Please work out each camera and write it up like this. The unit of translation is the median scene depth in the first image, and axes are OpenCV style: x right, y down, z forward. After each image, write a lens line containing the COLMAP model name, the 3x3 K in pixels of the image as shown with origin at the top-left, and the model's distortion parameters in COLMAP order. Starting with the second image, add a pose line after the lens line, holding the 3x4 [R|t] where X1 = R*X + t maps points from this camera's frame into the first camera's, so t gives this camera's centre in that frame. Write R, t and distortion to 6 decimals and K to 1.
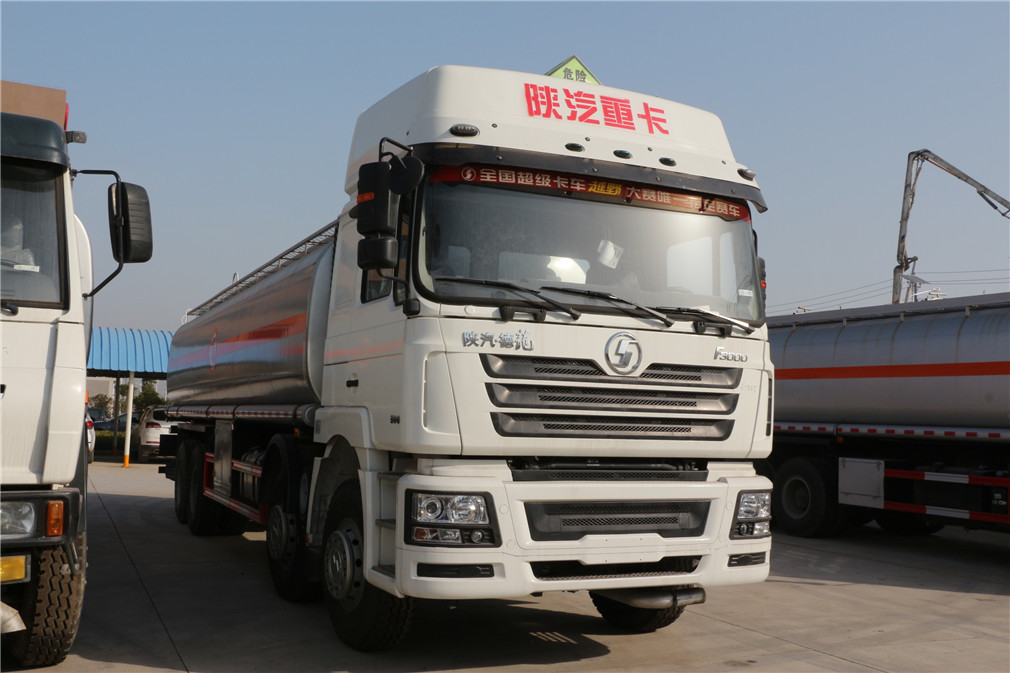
lens RADIAL K [[1128.7, 0, 478.2], [0, 1128.7, 315.0], [0, 0, 1]] dist [-0.108885, 0.000000]
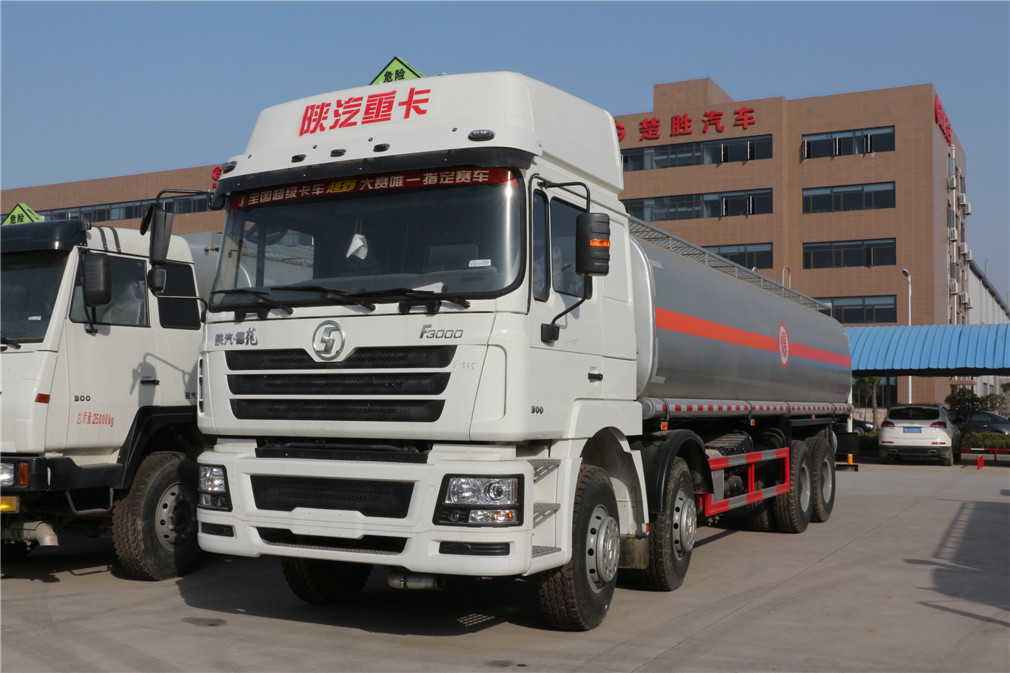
lens RADIAL K [[1128.7, 0, 501.1], [0, 1128.7, 338.3], [0, 0, 1]] dist [-0.108885, 0.000000]
pose [[0.597280, -0.074725, -0.798544, 1.073562], [0.087441, 0.995782, -0.027780, 0.075532], [0.797252, -0.053233, 0.601295, 0.487016]]
